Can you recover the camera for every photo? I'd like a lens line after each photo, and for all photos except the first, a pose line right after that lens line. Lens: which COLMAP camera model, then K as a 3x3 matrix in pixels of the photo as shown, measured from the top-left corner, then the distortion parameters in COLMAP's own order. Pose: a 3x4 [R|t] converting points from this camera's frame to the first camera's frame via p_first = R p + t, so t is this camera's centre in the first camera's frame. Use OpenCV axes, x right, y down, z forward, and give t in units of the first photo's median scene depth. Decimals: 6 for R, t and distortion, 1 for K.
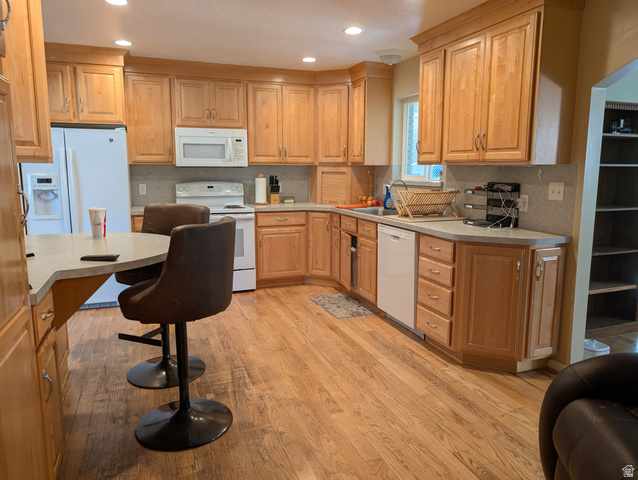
lens RADIAL K [[446.3, 0, 319.0], [0, 446.3, 240.0], [0, 0, 1]] dist [0.007472, -0.055232]
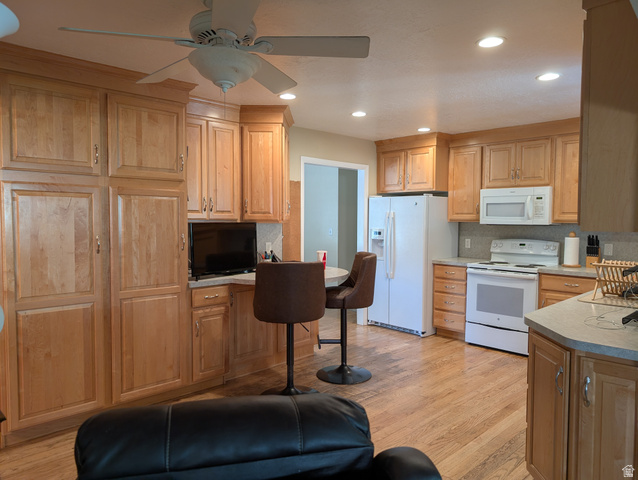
lens RADIAL K [[446.3, 0, 319.0], [0, 446.3, 240.0], [0, 0, 1]] dist [0.007472, -0.055232]
pose [[0.406623, 0.044870, -0.912493, 0.529253], [-0.147698, 0.988883, -0.017190, -0.048206], [0.901578, 0.141763, 0.408730, 0.195924]]
